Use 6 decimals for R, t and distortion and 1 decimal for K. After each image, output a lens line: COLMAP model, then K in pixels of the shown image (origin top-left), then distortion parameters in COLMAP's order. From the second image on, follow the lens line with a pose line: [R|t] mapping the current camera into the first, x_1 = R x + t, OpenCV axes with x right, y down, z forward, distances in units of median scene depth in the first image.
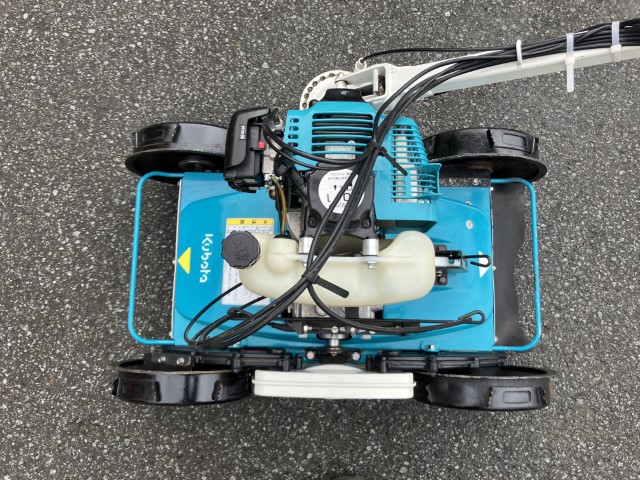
lens RADIAL K [[514.1, 0, 320.0], [0, 514.1, 240.0], [0, 0, 1]] dist [0.052319, 0.002217]
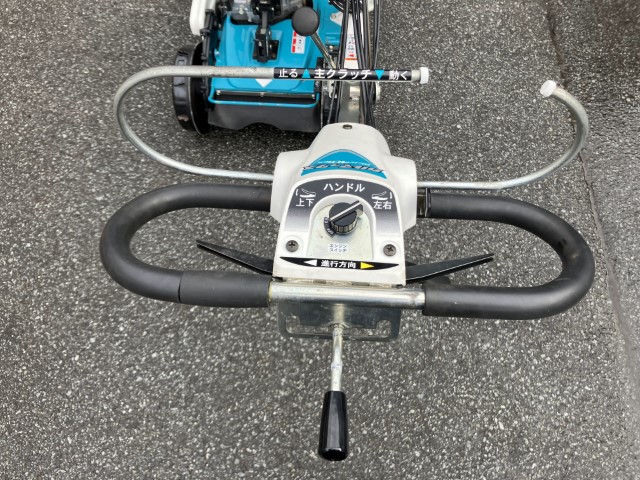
lens RADIAL K [[514.1, 0, 320.0], [0, 514.1, 240.0], [0, 0, 1]] dist [0.052319, 0.002217]
pose [[-0.046382, 0.896202, -0.441216, 1.205561], [-0.990563, 0.015764, 0.136150, -0.270741], [0.128973, 0.443367, 0.887013, -0.126354]]
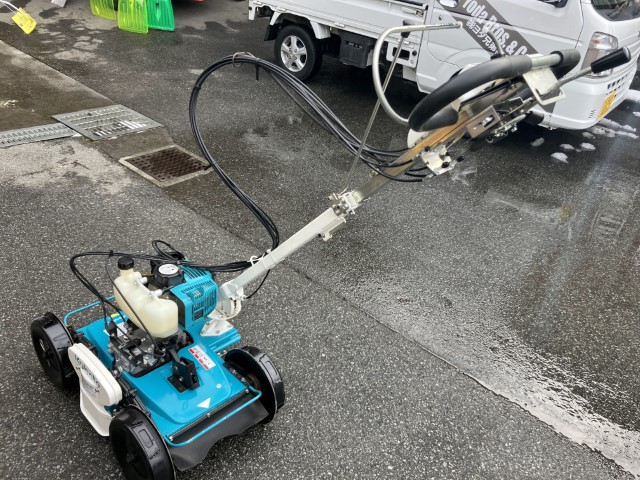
lens RADIAL K [[514.1, 0, 320.0], [0, 514.1, 240.0], [0, 0, 1]] dist [0.052319, 0.002217]
pose [[0.735843, 0.420359, -0.530880, 1.072531], [-0.676141, 0.413285, -0.609942, 0.510750], [-0.036989, 0.807771, 0.588335, -0.370010]]
